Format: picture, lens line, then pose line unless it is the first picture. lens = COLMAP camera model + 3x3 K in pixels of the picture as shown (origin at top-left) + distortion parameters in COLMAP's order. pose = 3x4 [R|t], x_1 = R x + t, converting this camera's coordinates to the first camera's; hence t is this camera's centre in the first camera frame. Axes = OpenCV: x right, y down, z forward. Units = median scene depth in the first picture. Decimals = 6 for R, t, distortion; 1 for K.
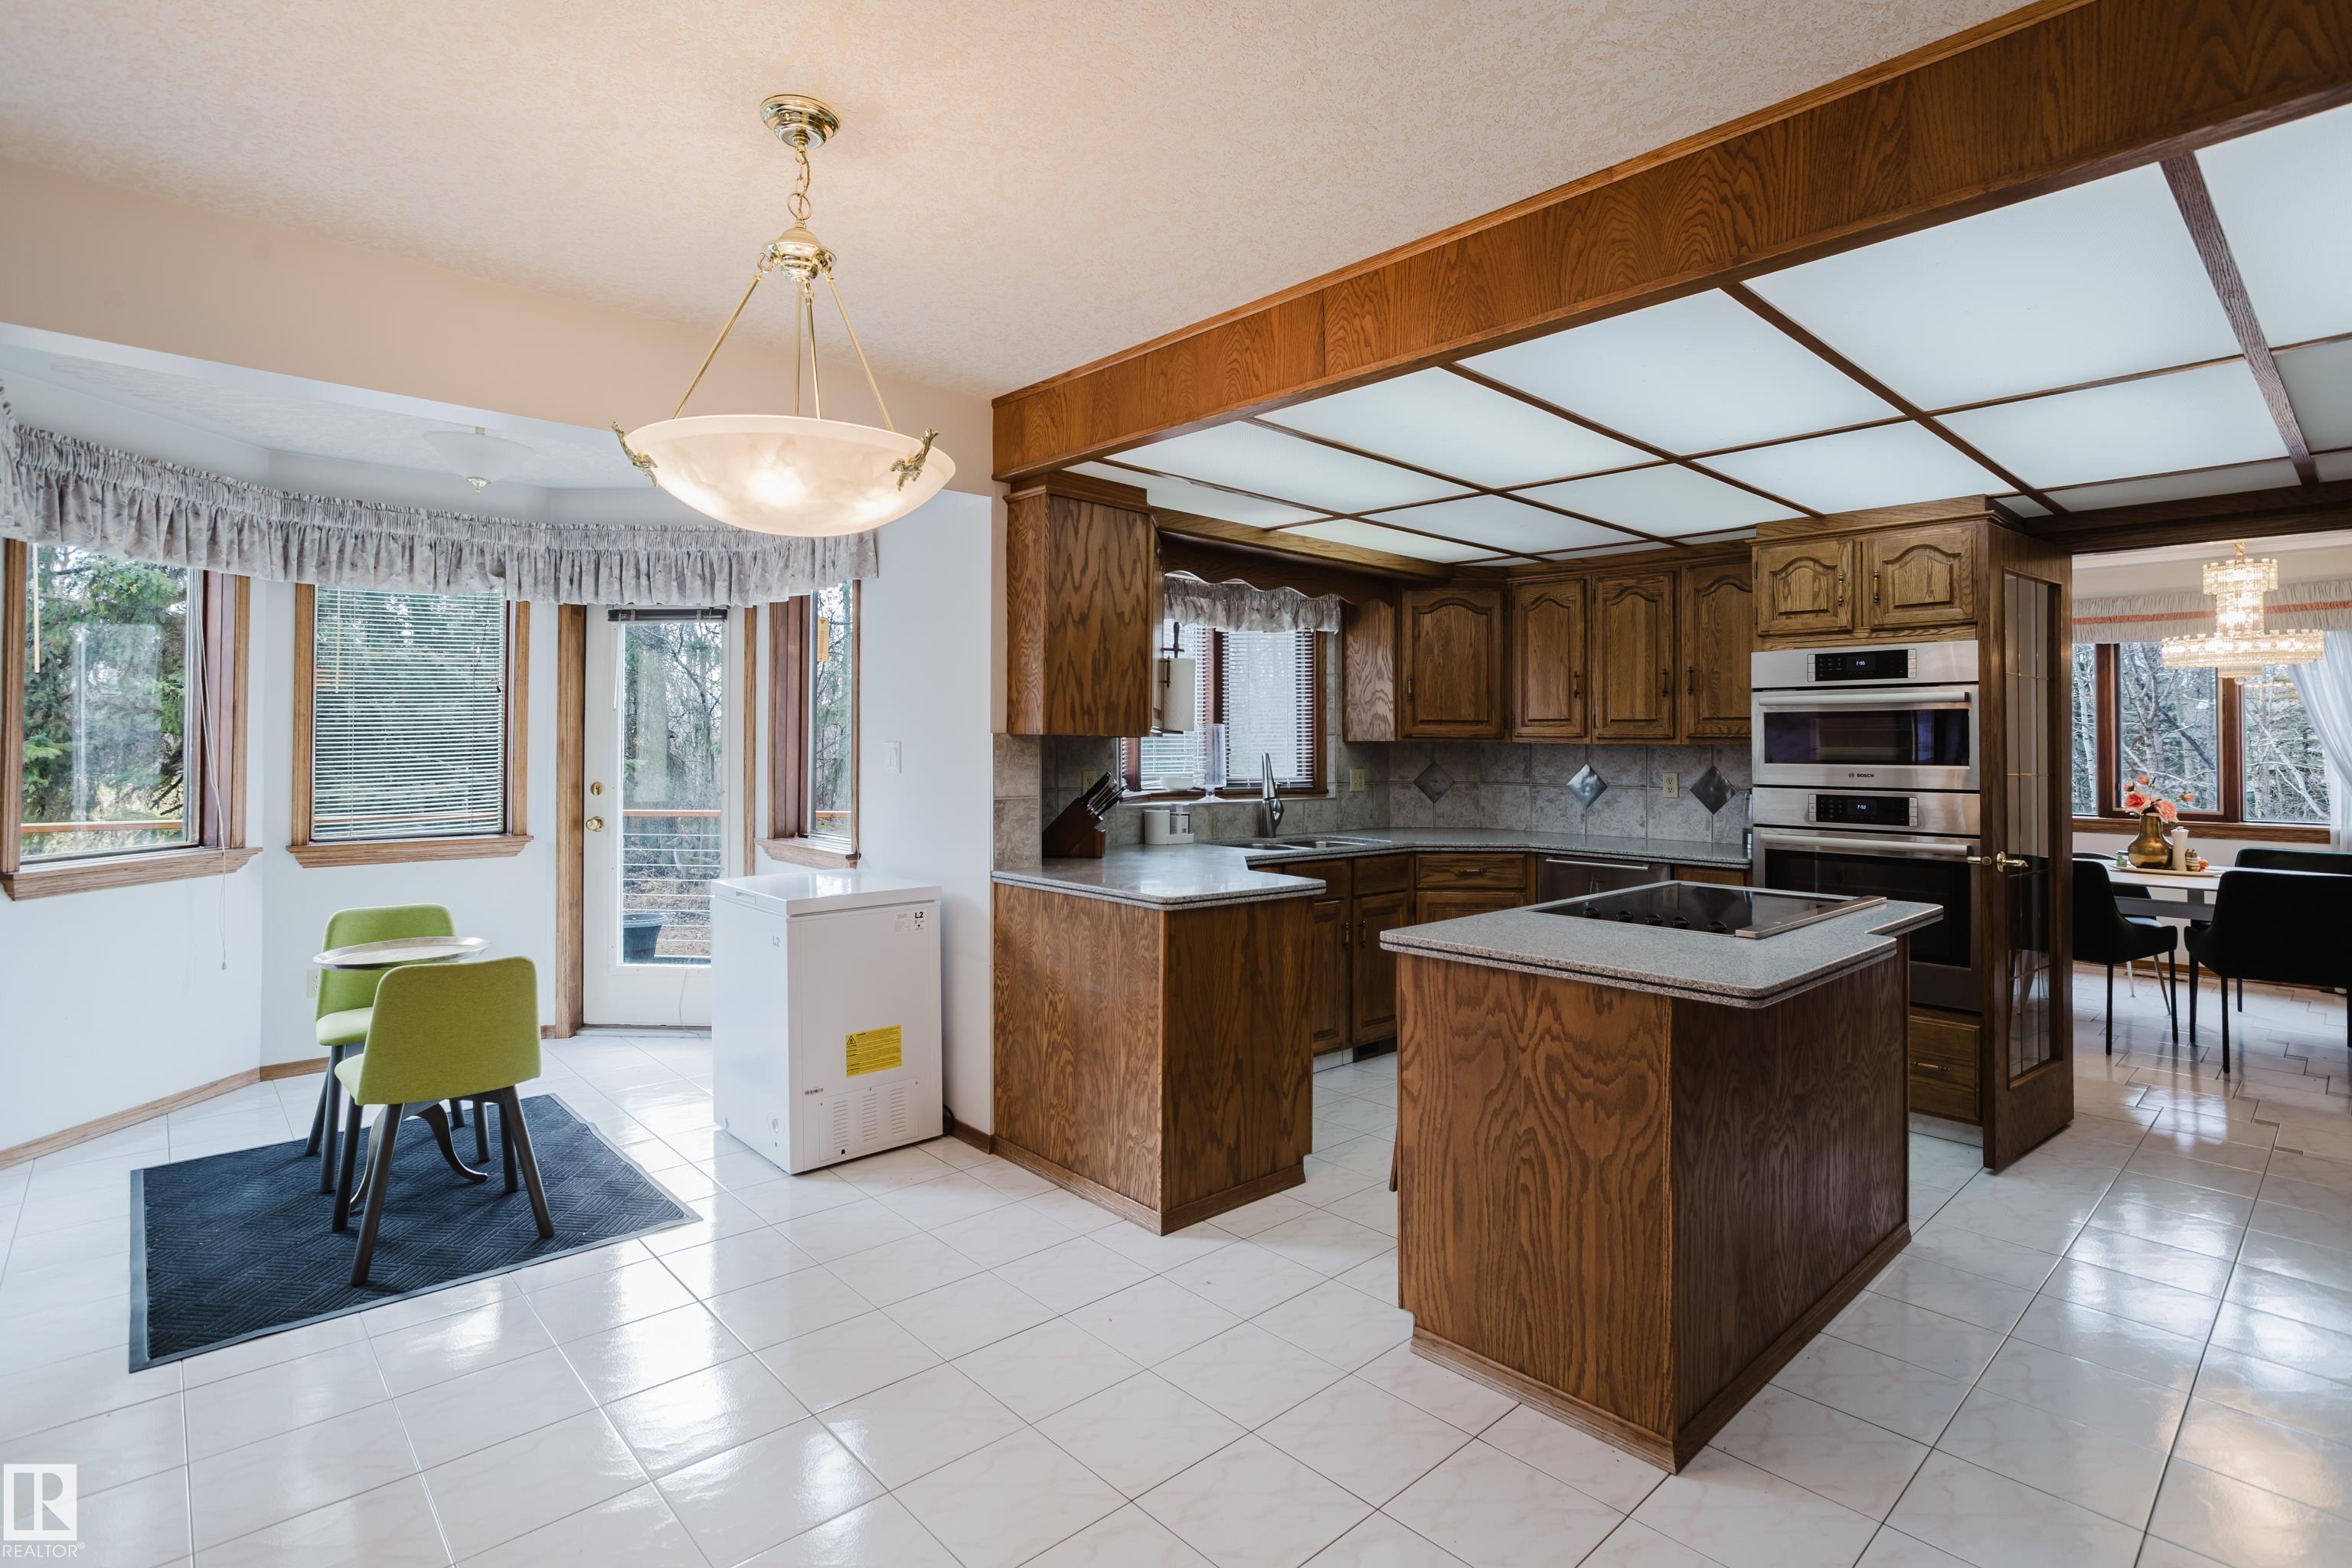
lens RADIAL K [[1150.4, 0, 1181.7], [0, 1150.4, 733.3], [0, 0, 1]] dist [-0.053279, 0.033387]
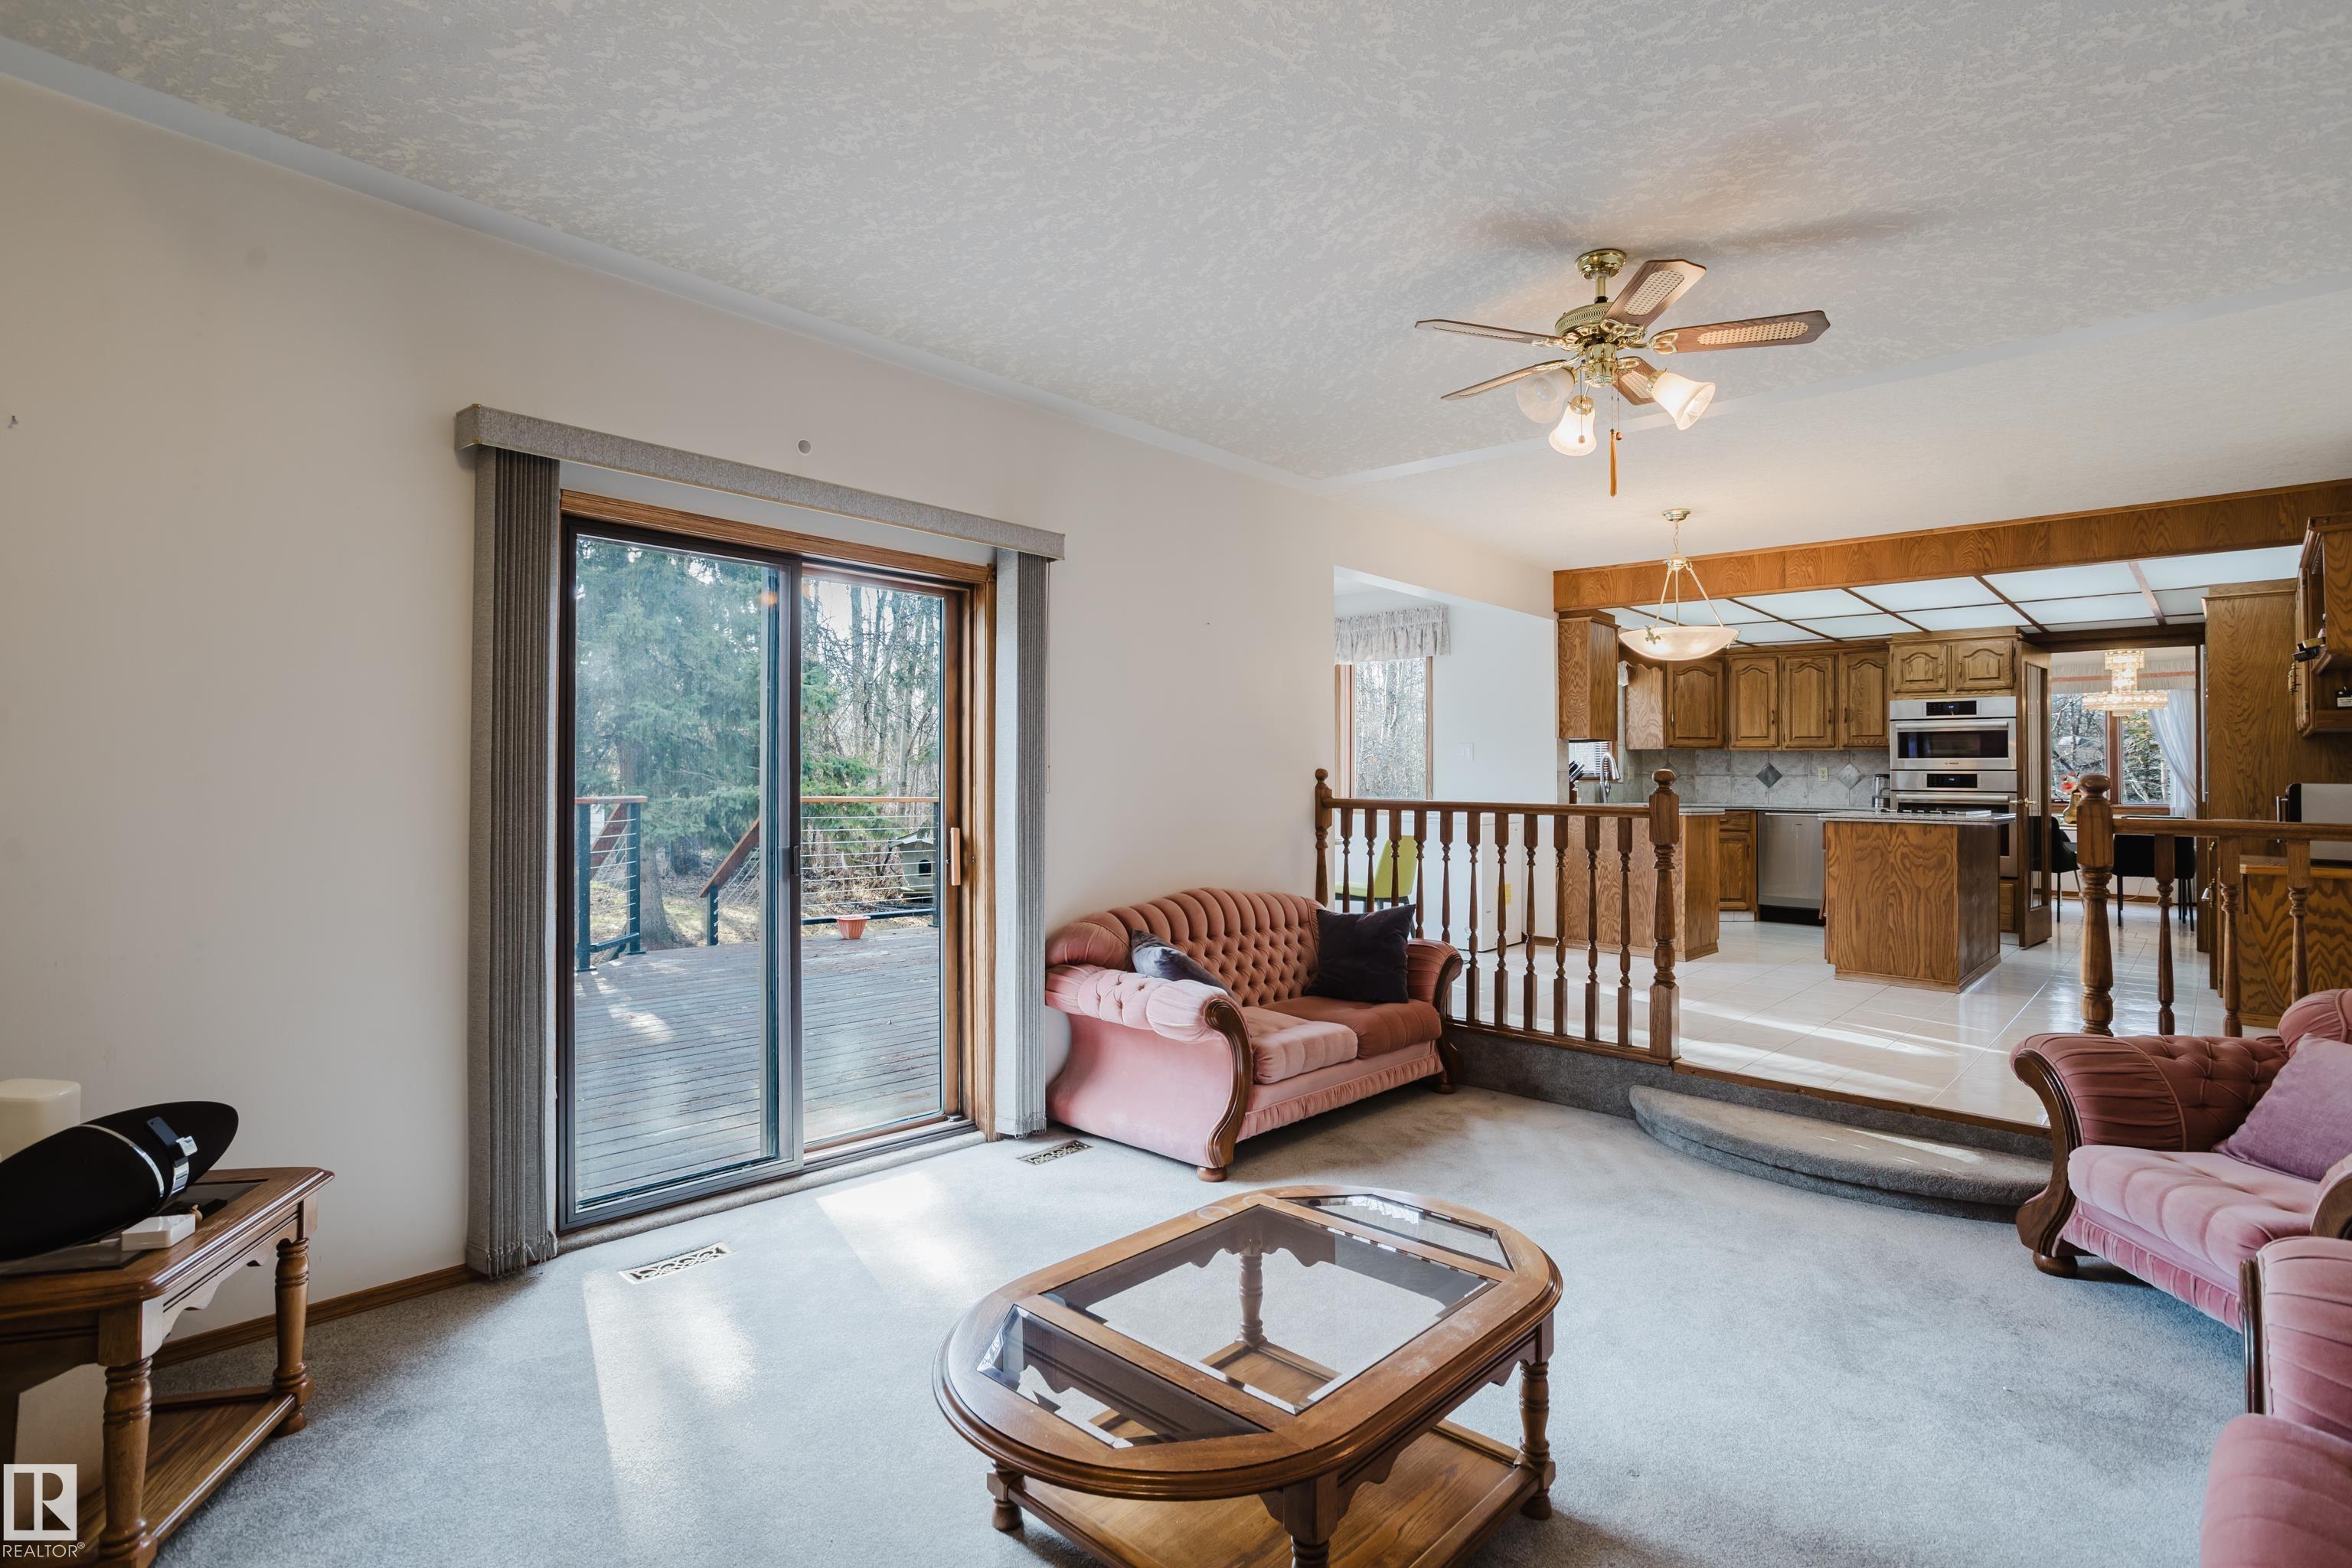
lens RADIAL K [[1151.9, 0, 1172.3], [0, 1151.9, 755.7], [0, 0, 1]] dist [-0.050056, 0.032902]
pose [[0.997429, 0.007709, 0.071240, -0.872990], [-0.007166, 0.999943, -0.007876, 0.046989], [-0.071296, 0.007345, 0.997428, -0.852208]]
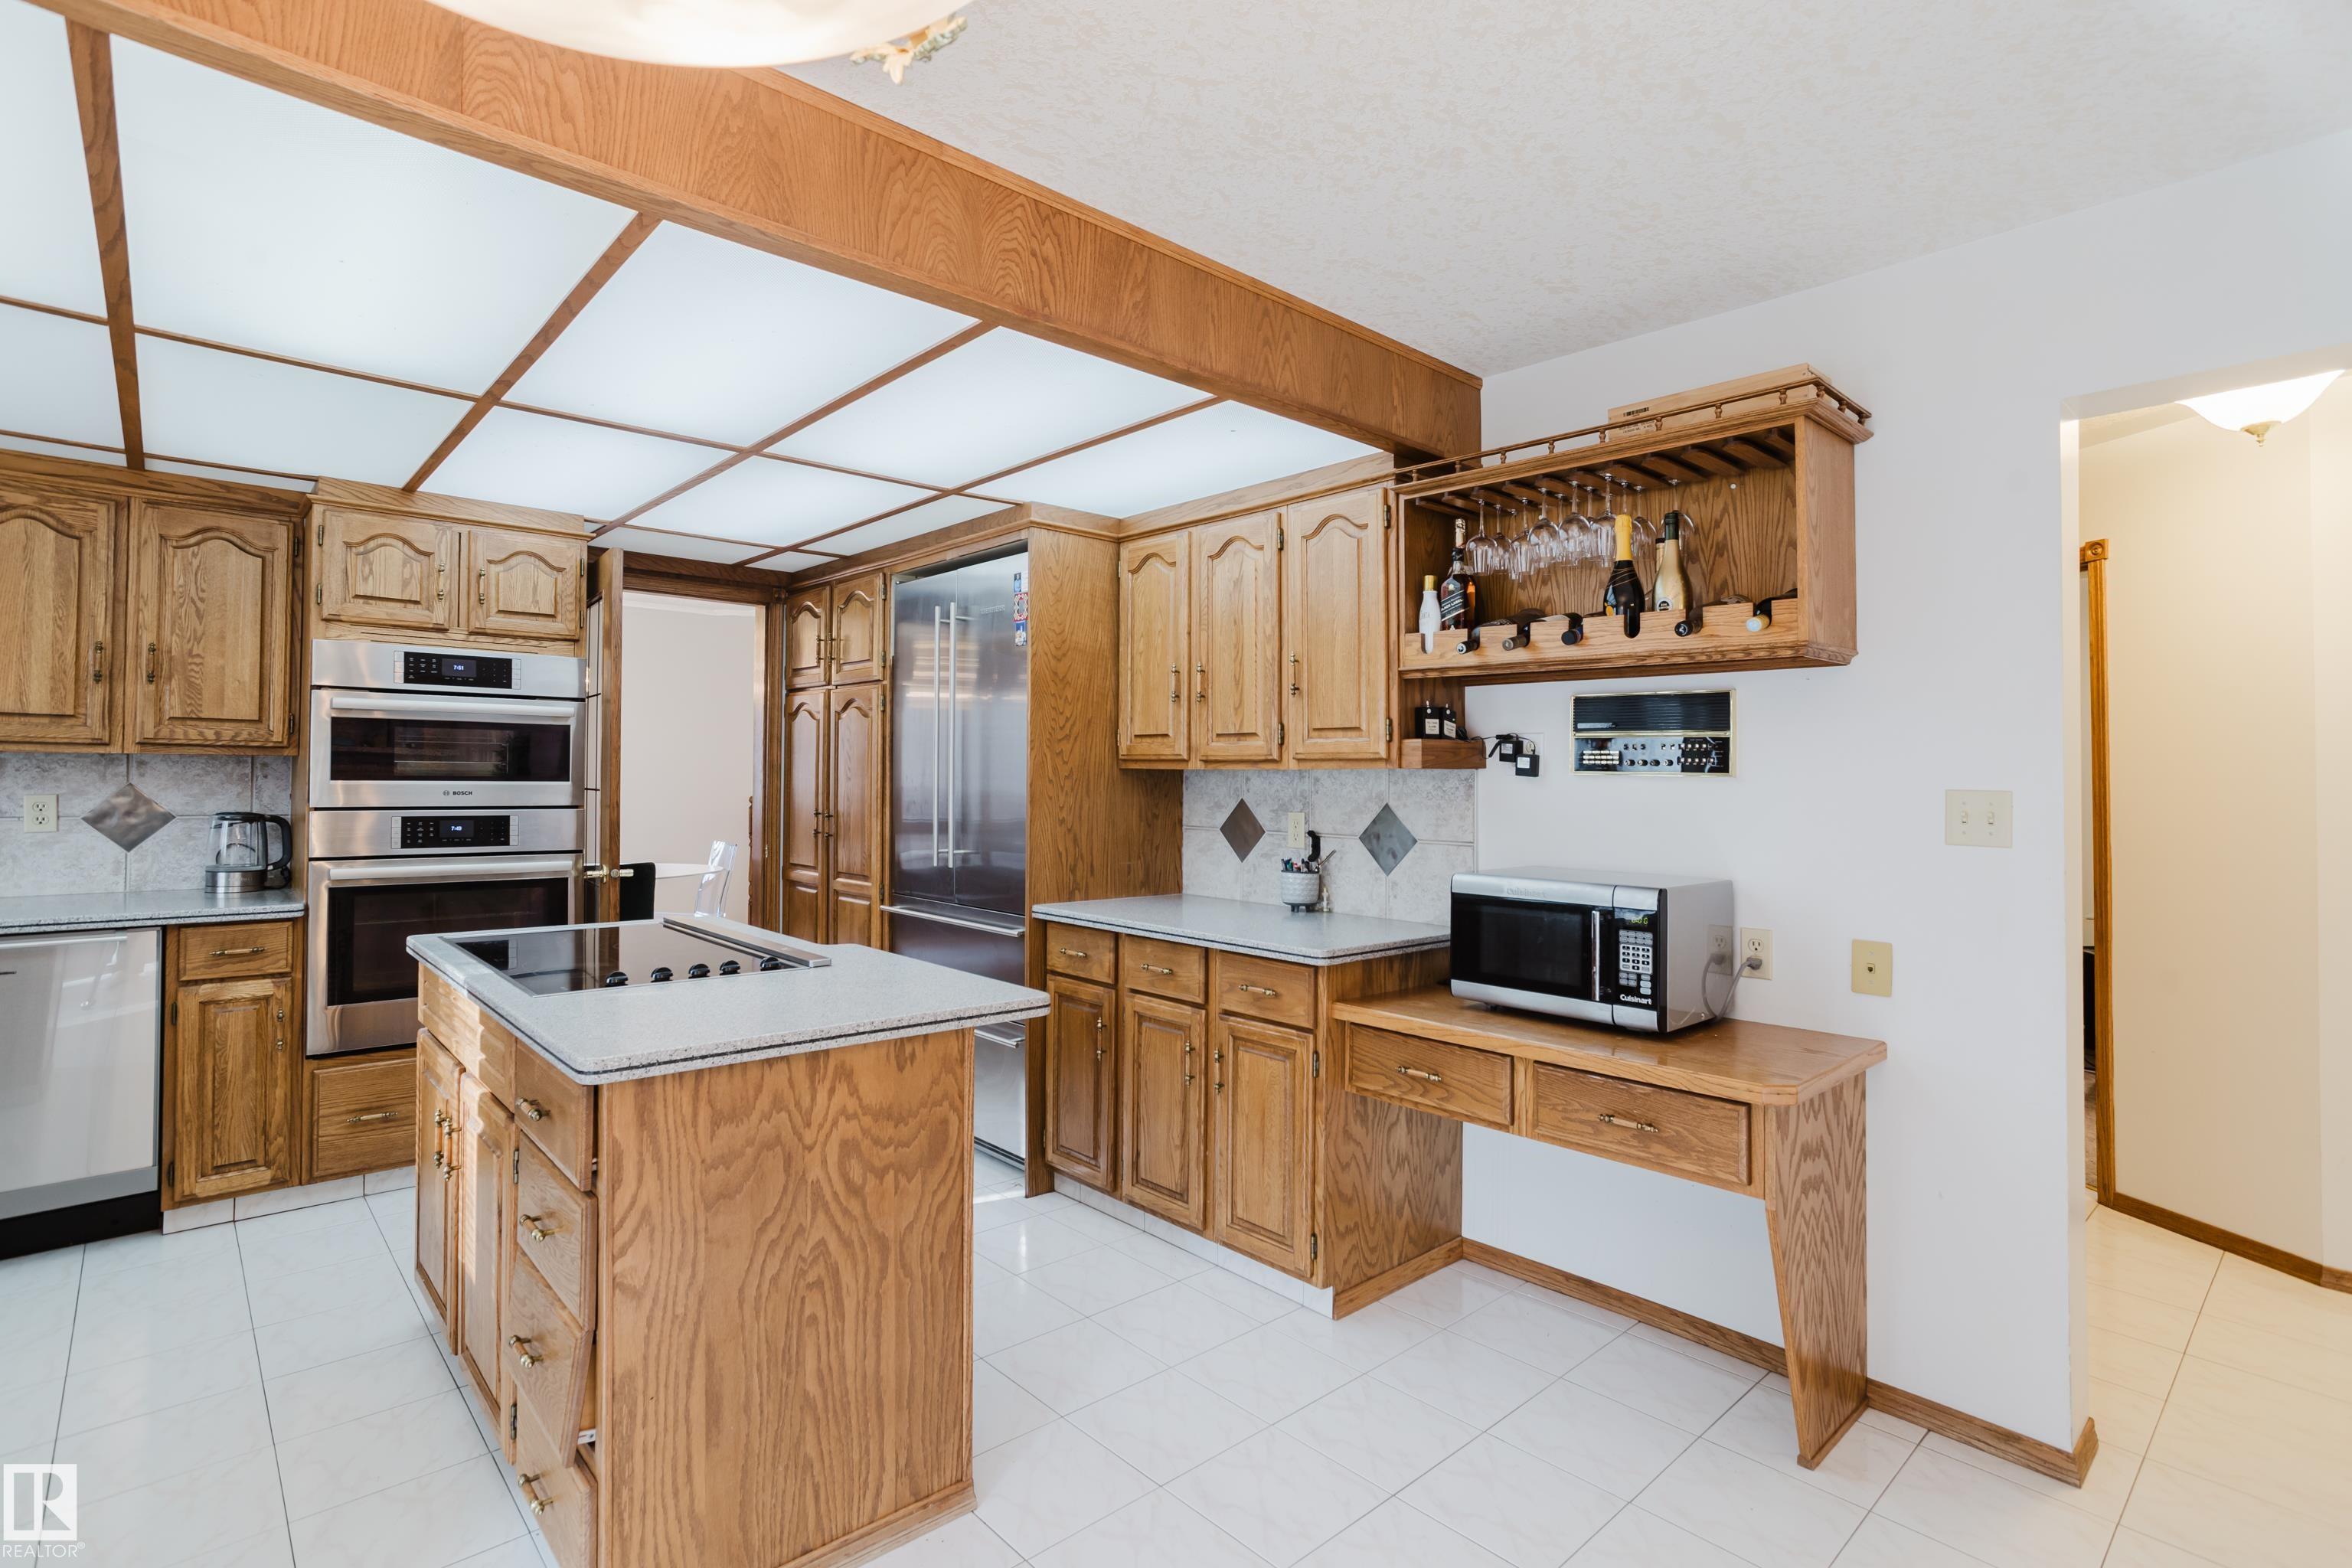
lens RADIAL K [[1147.1, 0, 1172.8], [0, 1147.1, 747.5], [0, 0, 1]] dist [-0.048809, 0.031897]
pose [[0.004761, 0.018215, 0.999823, -0.279922], [-0.025922, 0.999500, -0.018085, 0.002293], [-0.999653, -0.025831, 0.005231, 0.417414]]
